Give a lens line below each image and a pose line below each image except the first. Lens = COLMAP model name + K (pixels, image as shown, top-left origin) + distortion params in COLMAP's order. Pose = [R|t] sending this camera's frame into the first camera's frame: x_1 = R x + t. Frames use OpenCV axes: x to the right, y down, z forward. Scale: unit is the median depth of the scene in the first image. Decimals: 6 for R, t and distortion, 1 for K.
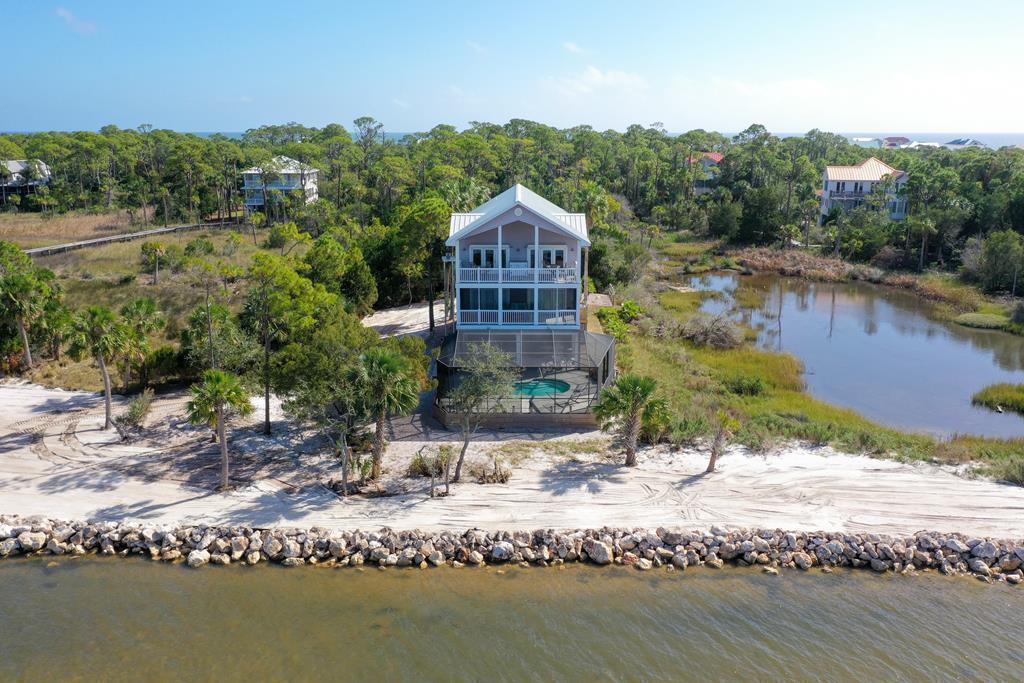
lens RADIAL K [[899.2, 0, 512.0], [0, 899.2, 341.5], [0, 0, 1]] dist [0.005476, -0.000675]
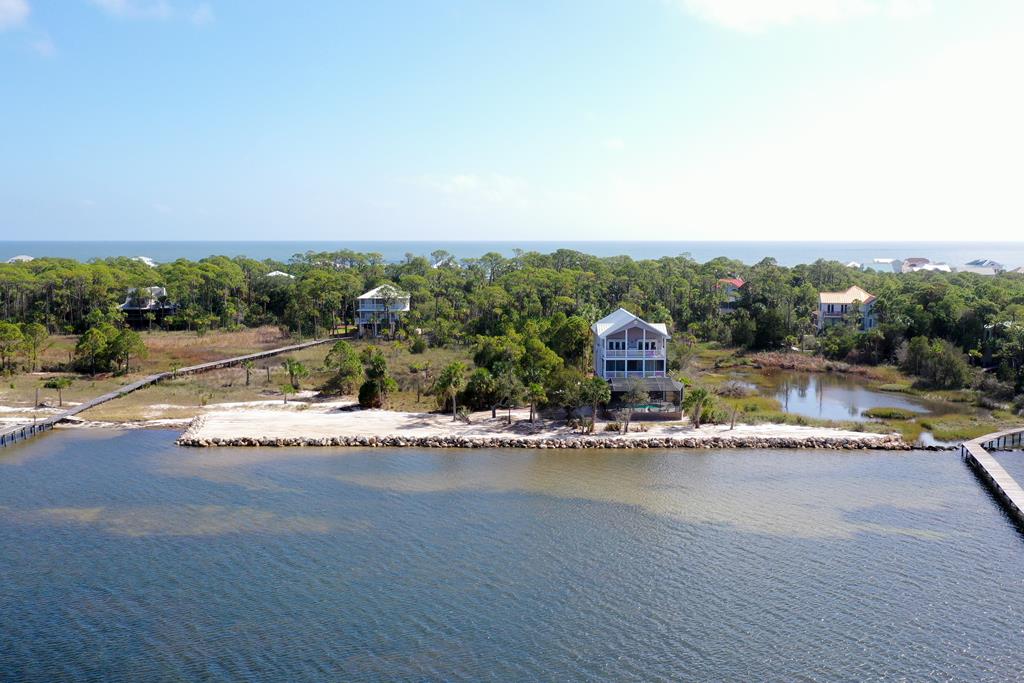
lens RADIAL K [[1269.6, 0, 512.0], [0, 1269.6, 341.5], [0, 0, 1]] dist [0.004399, -0.010074]
pose [[0.999362, -0.004090, 0.035478, -0.202354], [0.009067, 0.989925, -0.141303, 0.163745], [-0.034543, 0.141535, 0.989330, -0.989483]]
